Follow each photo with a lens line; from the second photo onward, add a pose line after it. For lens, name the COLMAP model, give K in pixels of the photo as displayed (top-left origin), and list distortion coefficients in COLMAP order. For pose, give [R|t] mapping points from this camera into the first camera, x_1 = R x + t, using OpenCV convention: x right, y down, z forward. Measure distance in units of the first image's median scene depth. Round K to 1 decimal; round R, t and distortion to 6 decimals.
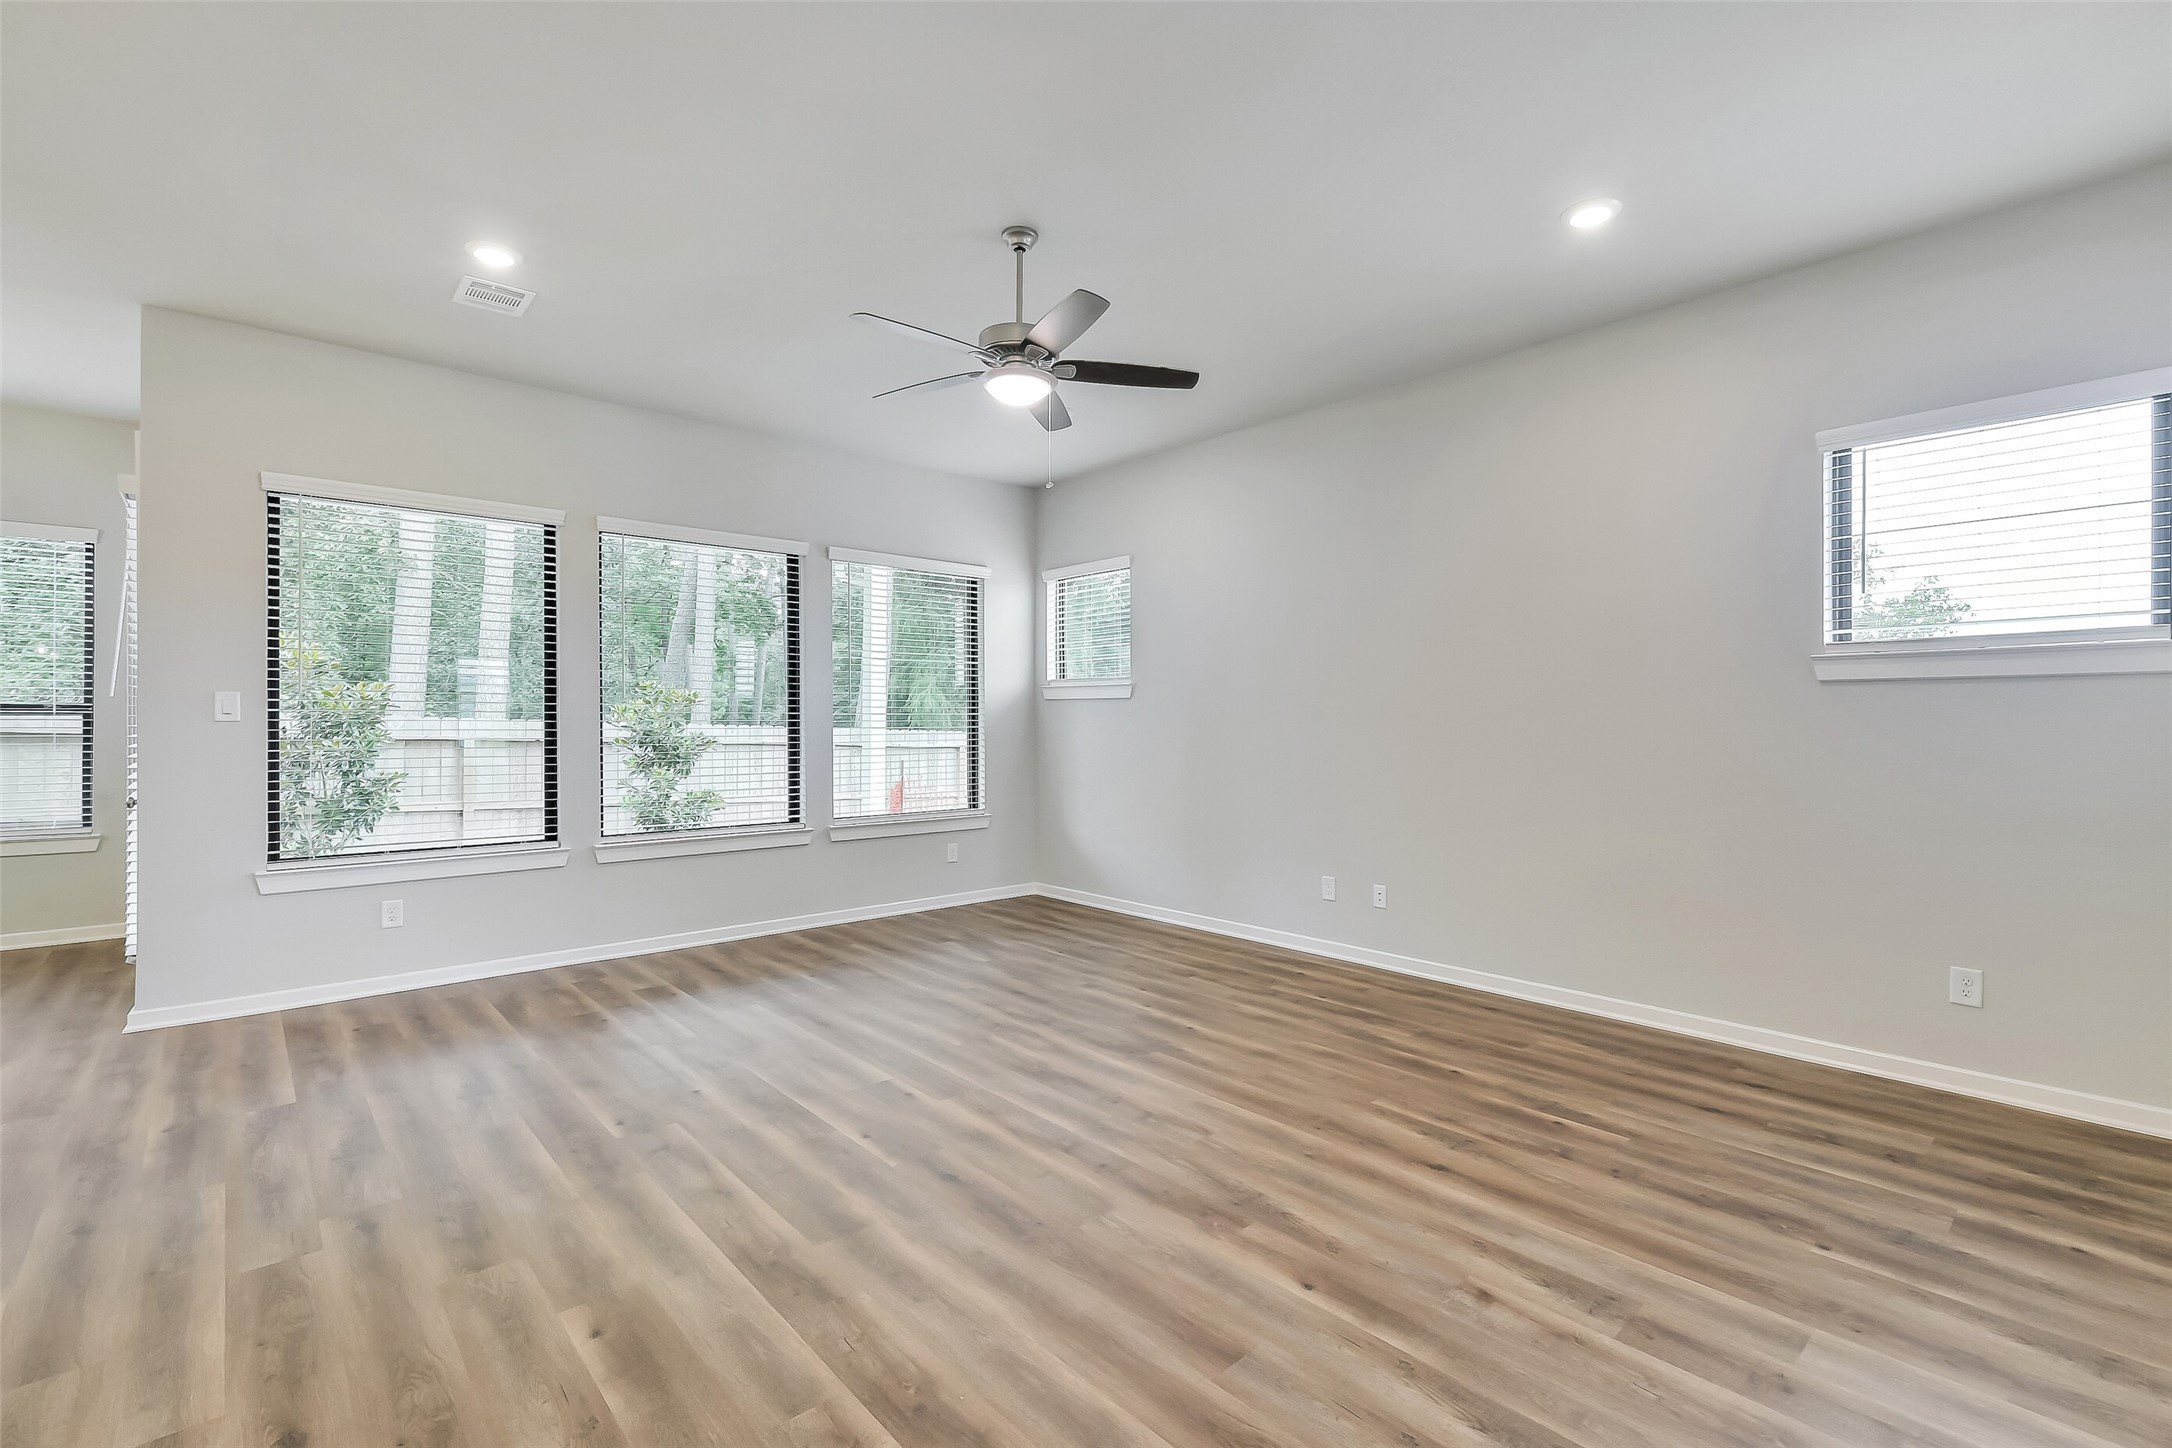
lens RADIAL K [[947.3, 0, 1101.8], [0, 947.3, 733.1], [0, 0, 1]] dist [0.001917, -0.002981]
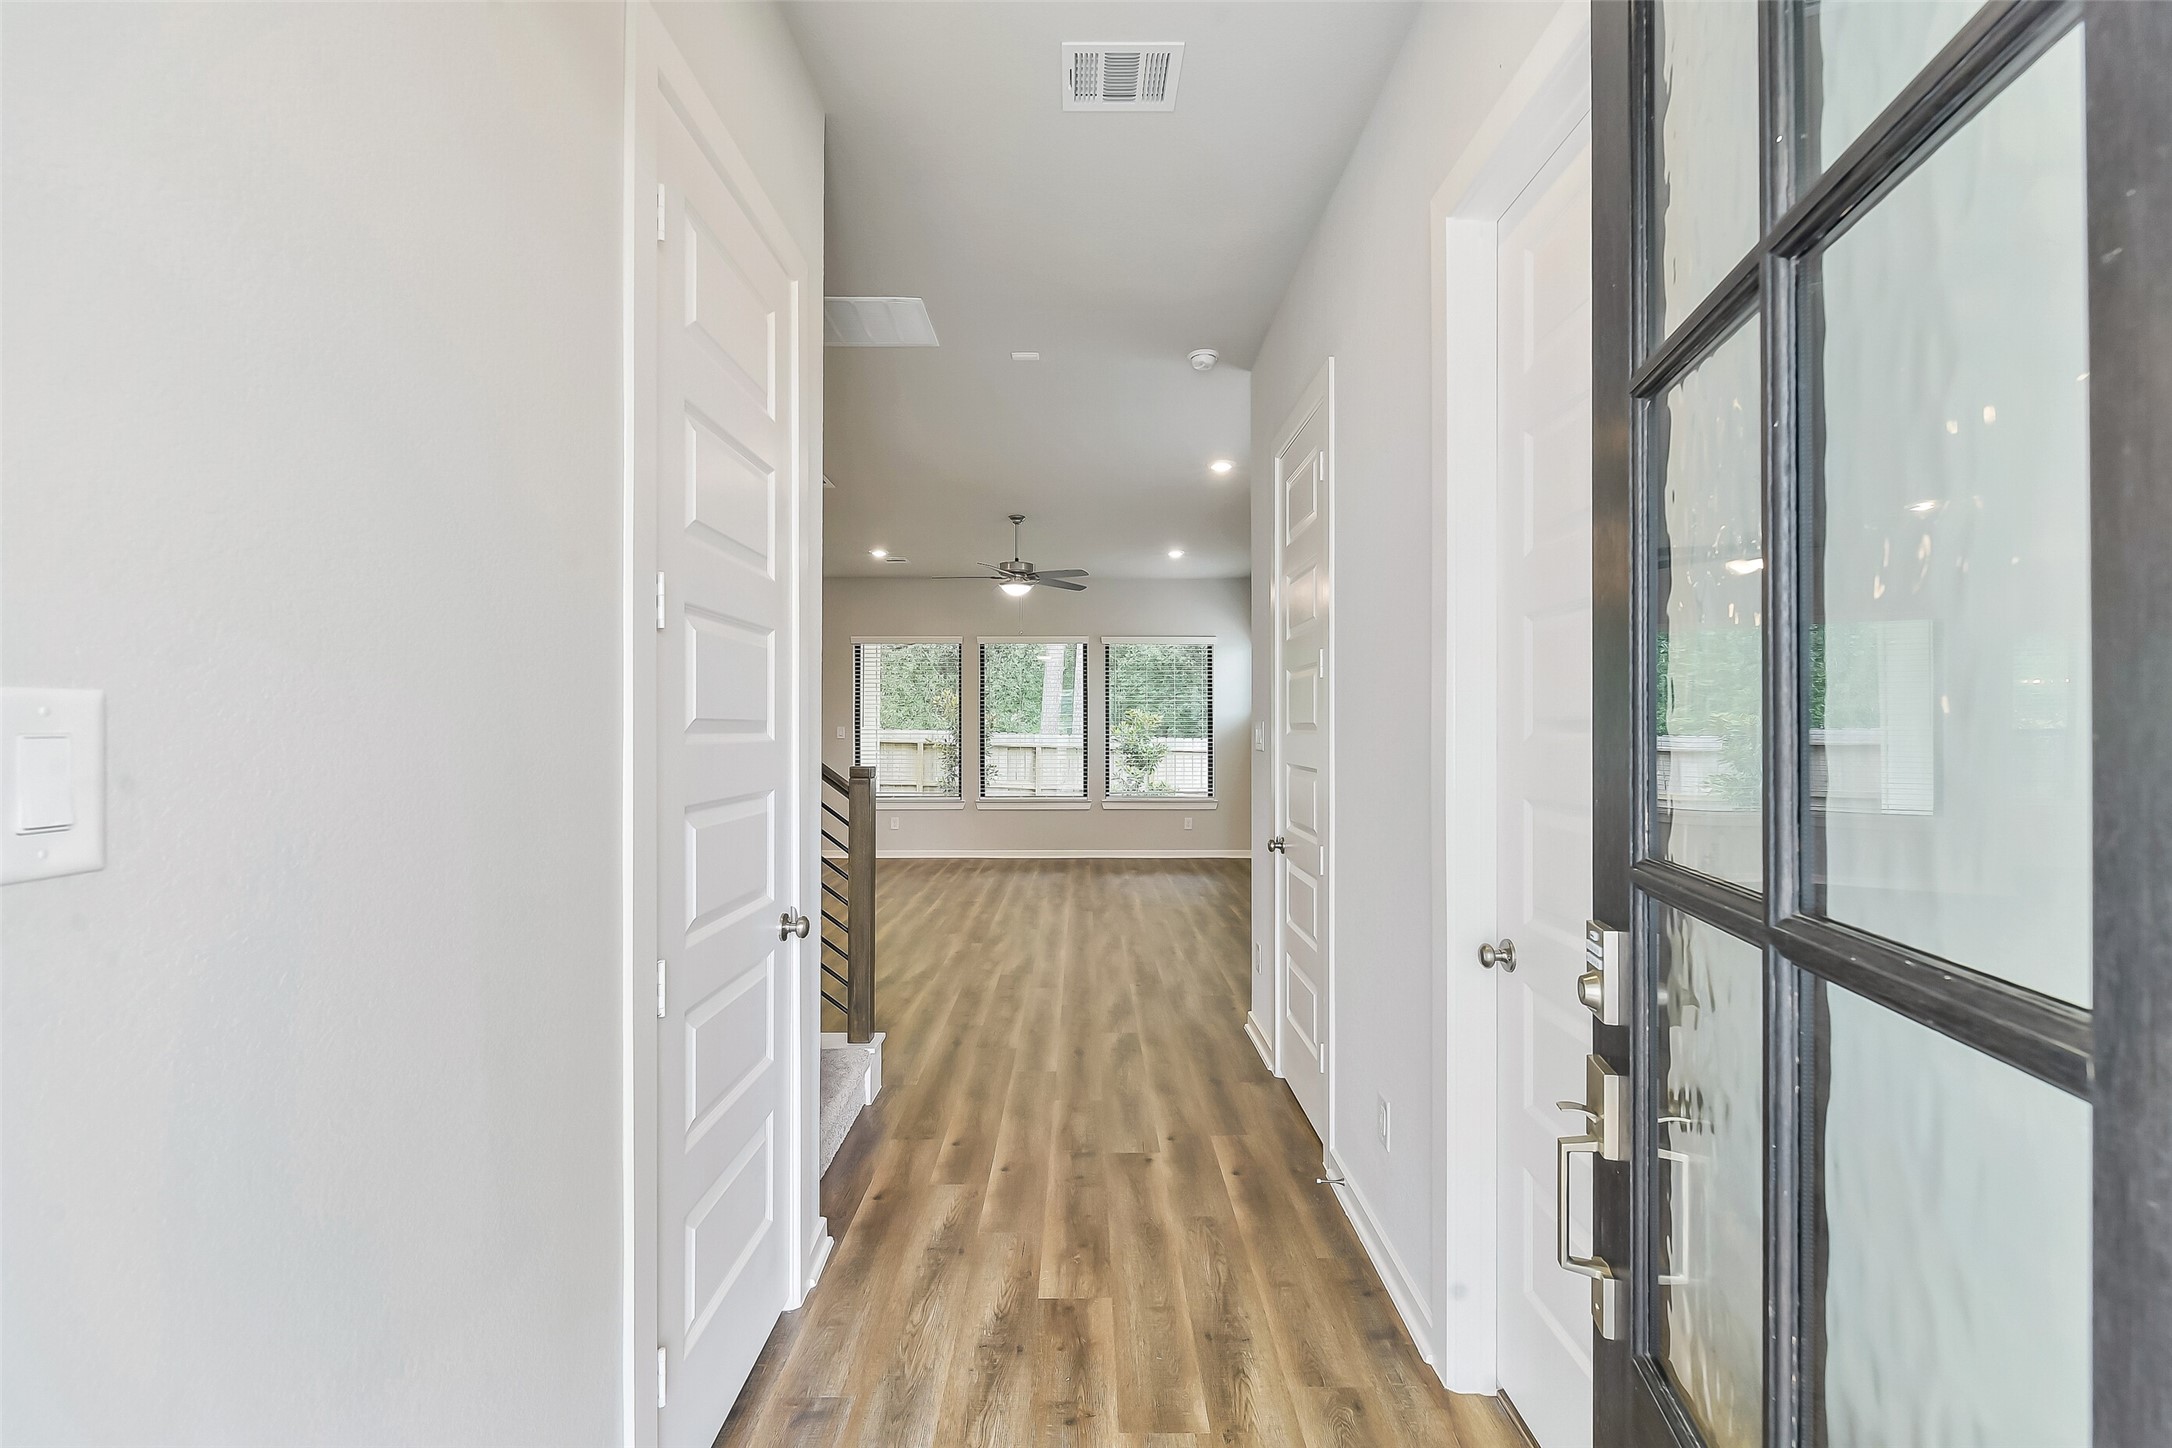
lens RADIAL K [[947.3, 0, 1097.2], [0, 947.3, 724.8], [0, 0, 1]] dist [0.001917, -0.002981]
pose [[0.743283, -0.003115, -0.668970, 1.015746], [-0.008748, 0.999858, -0.014375, -0.016083], [0.668920, 0.016537, 0.743150, -0.336695]]
